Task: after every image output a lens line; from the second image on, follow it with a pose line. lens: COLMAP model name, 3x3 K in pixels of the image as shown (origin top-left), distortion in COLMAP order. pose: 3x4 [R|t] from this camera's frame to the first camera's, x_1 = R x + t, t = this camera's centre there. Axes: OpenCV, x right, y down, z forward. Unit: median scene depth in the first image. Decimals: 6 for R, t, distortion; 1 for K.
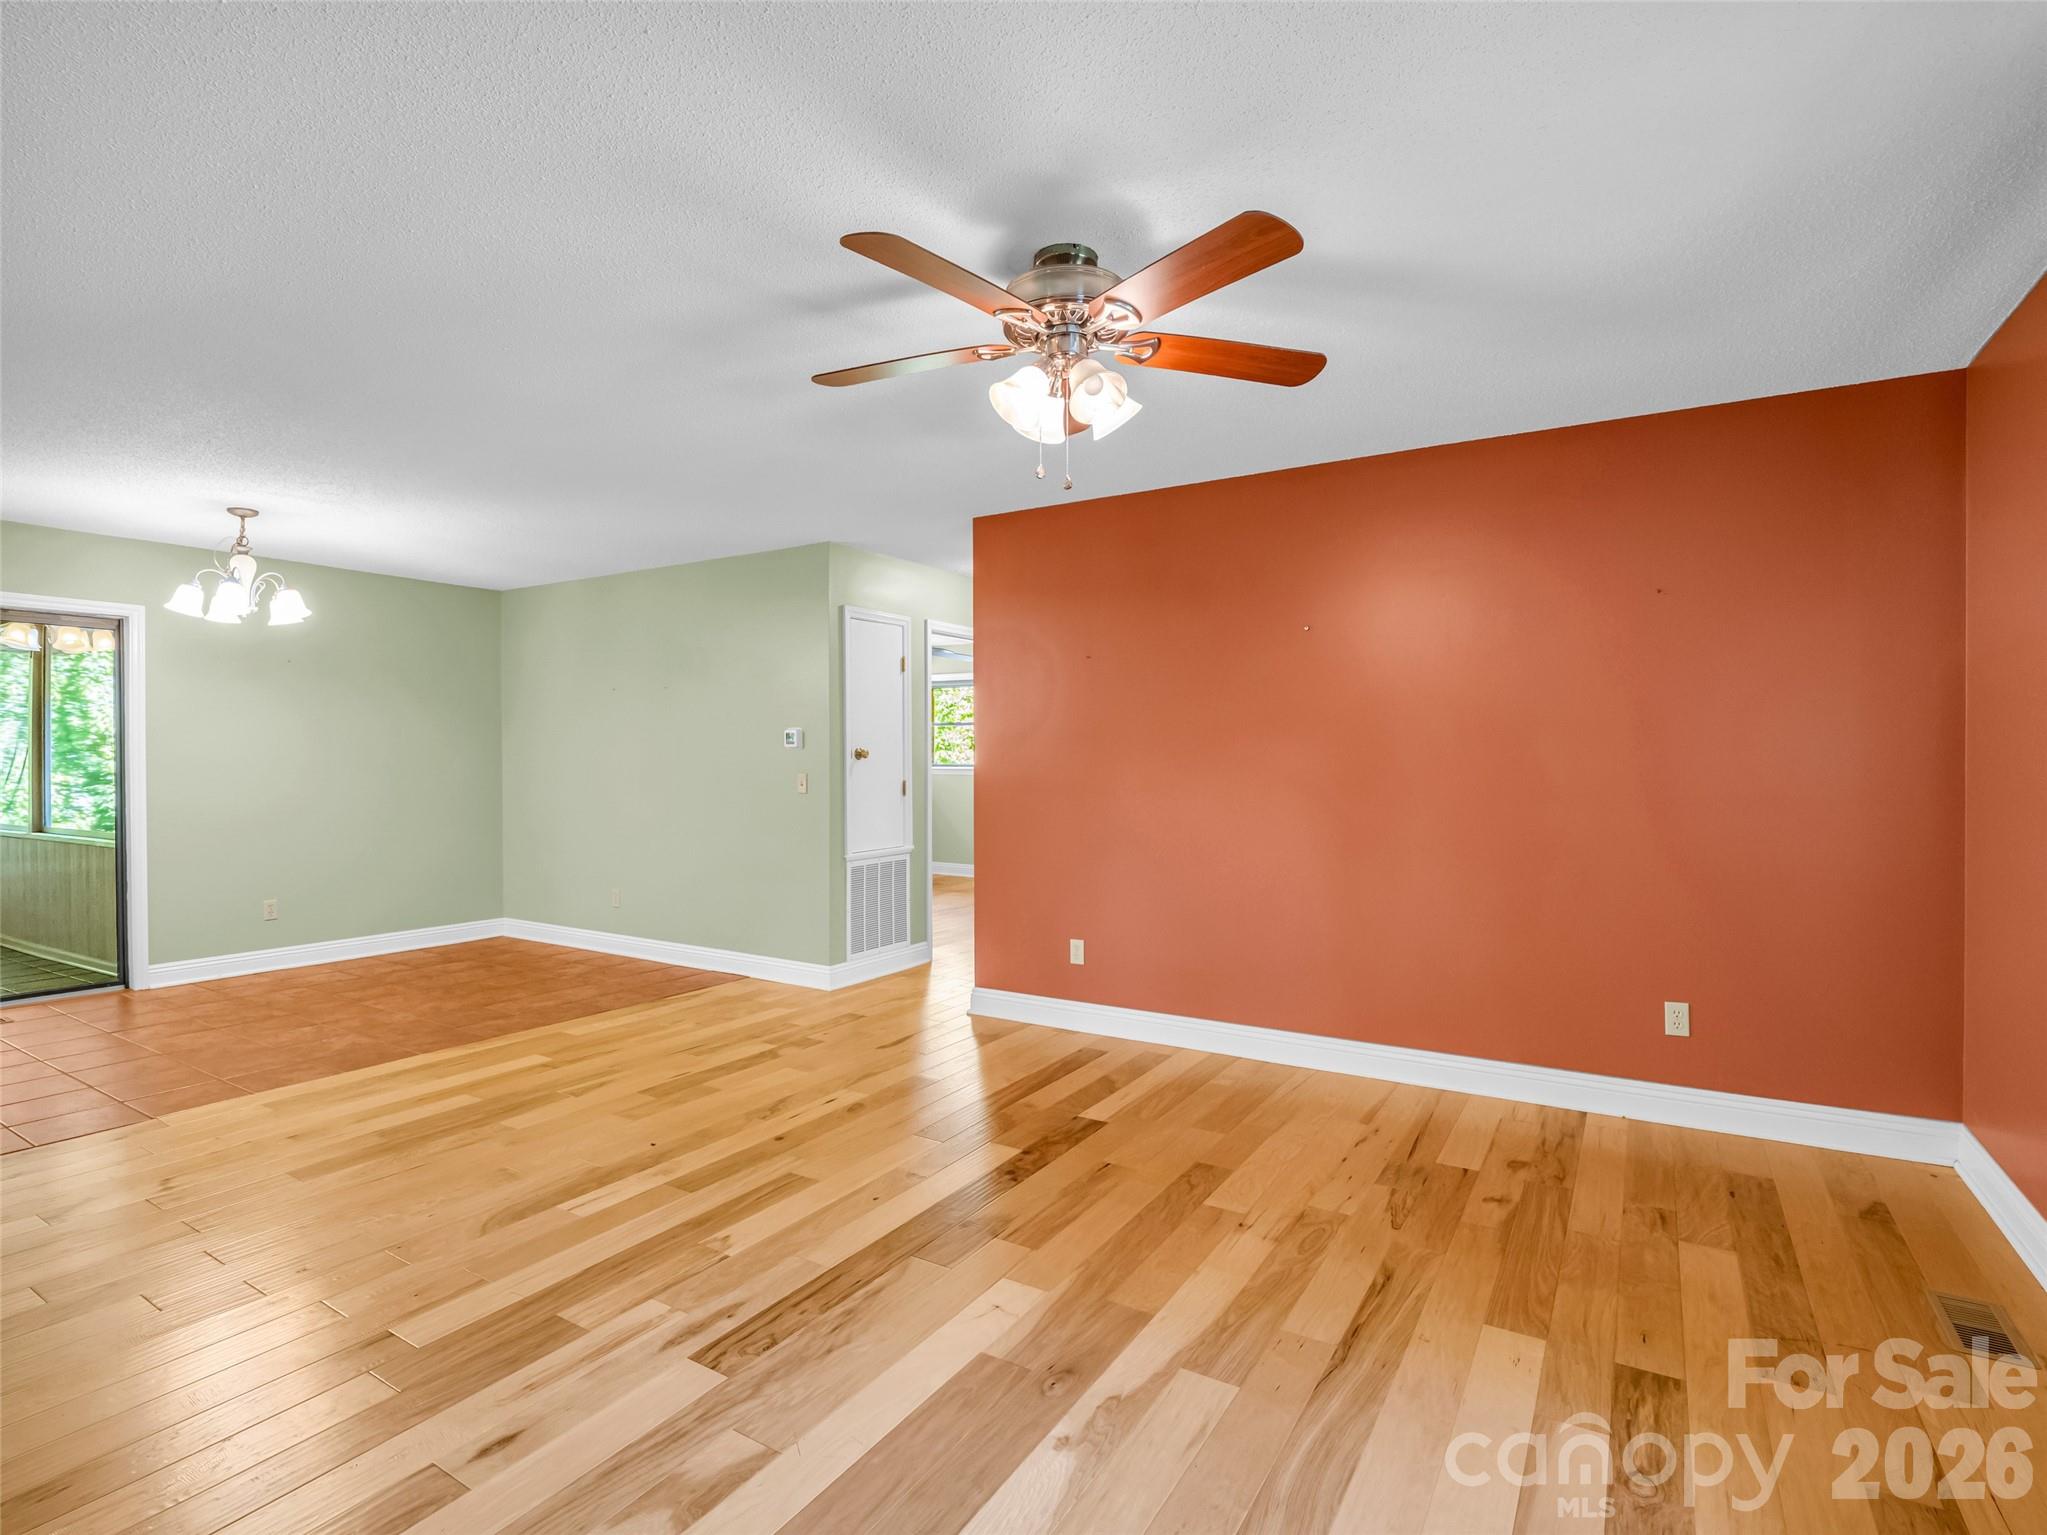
lens RADIAL K [[1012.9, 0, 1008.4], [0, 1012.9, 751.5], [0, 0, 1]] dist [-0.019239, -0.000357]
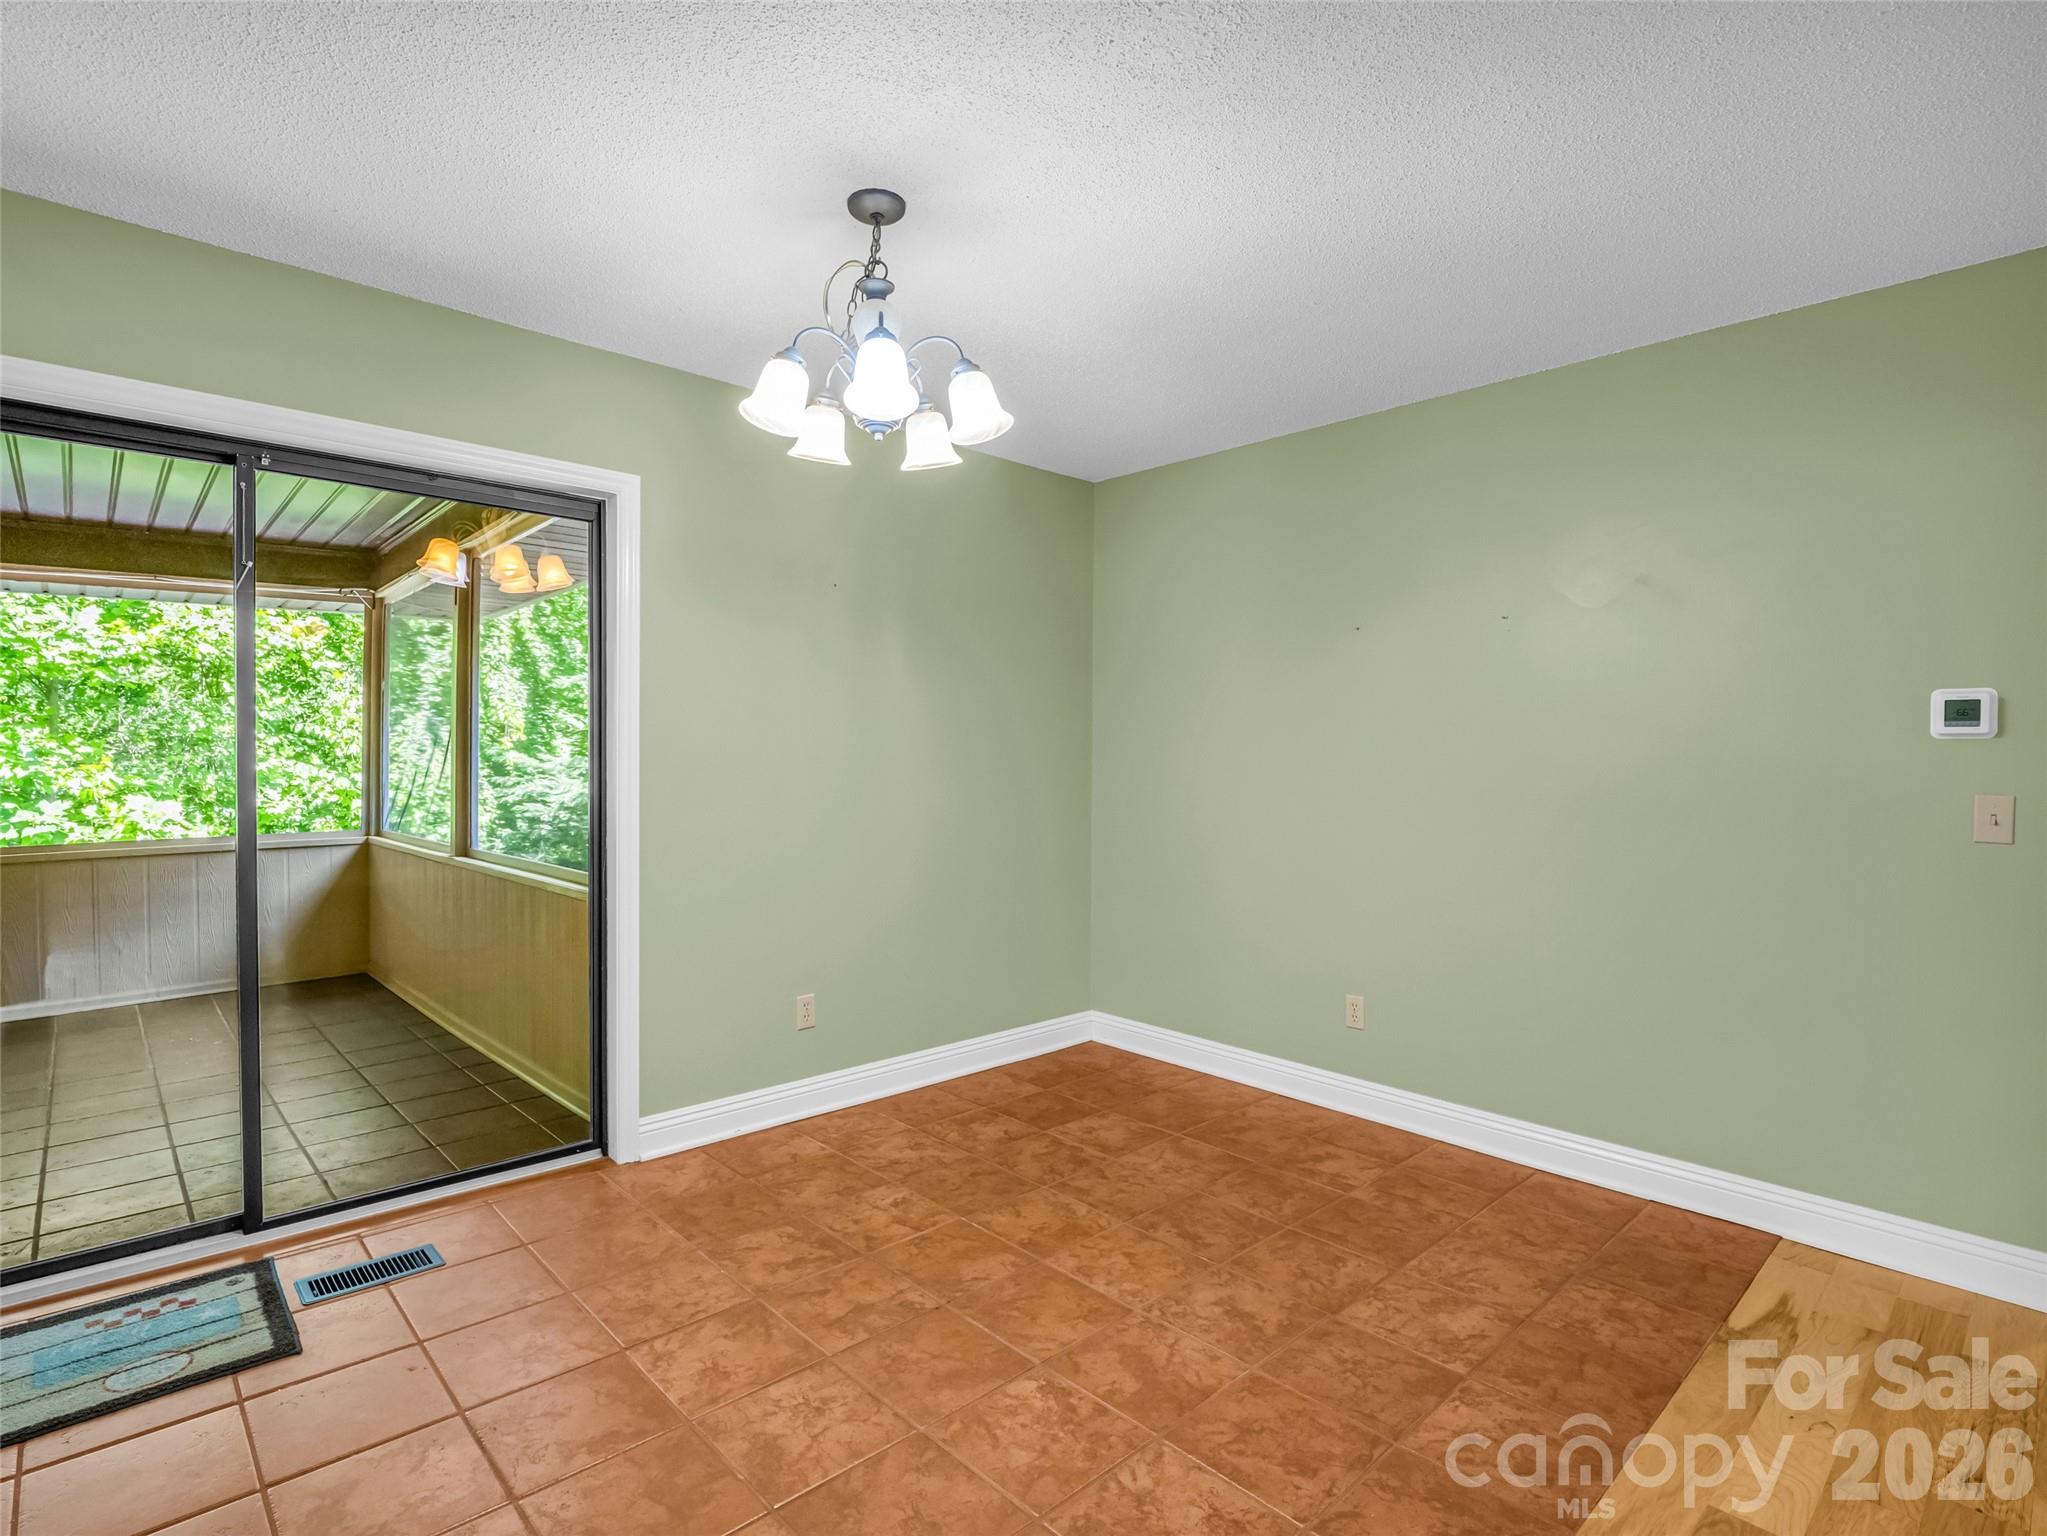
lens RADIAL K [[1012.9, 0, 1010.8], [0, 1012.9, 754.3], [0, 0, 1]] dist [-0.019239, -0.000357]
pose [[0.967548, 0.008981, -0.252528, -0.457150], [-0.007637, 0.999951, 0.006302, 0.003787], [0.252573, -0.004169, 0.967569, 0.444891]]
